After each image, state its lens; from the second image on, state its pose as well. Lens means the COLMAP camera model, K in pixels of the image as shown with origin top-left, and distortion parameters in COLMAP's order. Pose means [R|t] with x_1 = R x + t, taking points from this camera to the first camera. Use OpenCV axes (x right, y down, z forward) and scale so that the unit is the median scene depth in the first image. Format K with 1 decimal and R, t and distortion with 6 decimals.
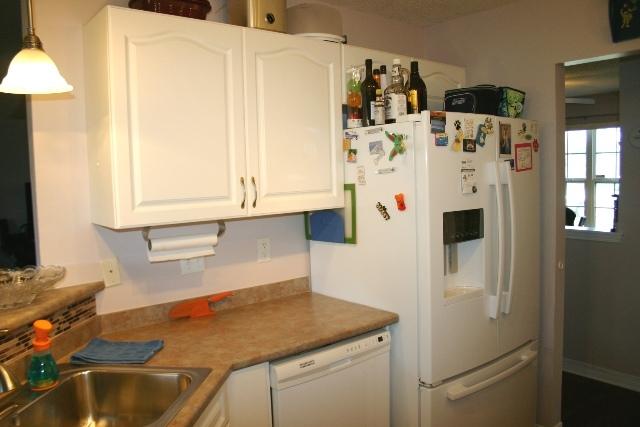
lens RADIAL K [[516.0, 0, 320.3], [0, 516.0, 212.2], [0, 0, 1]] dist [-0.156679, 0.130252]
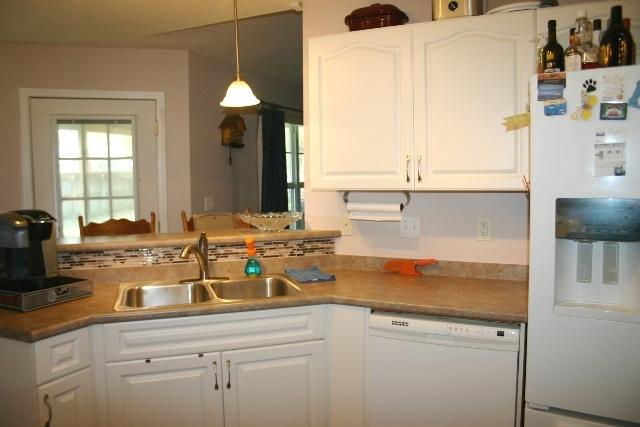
lens RADIAL K [[516.0, 0, 321.7], [0, 516.0, 212.4], [0, 0, 1]] dist [-0.156679, 0.130252]
pose [[0.421109, 0.090010, -0.902533, 0.787799], [-0.072552, 0.995218, 0.065402, -0.002039], [0.904104, 0.037939, 0.425626, 0.327239]]
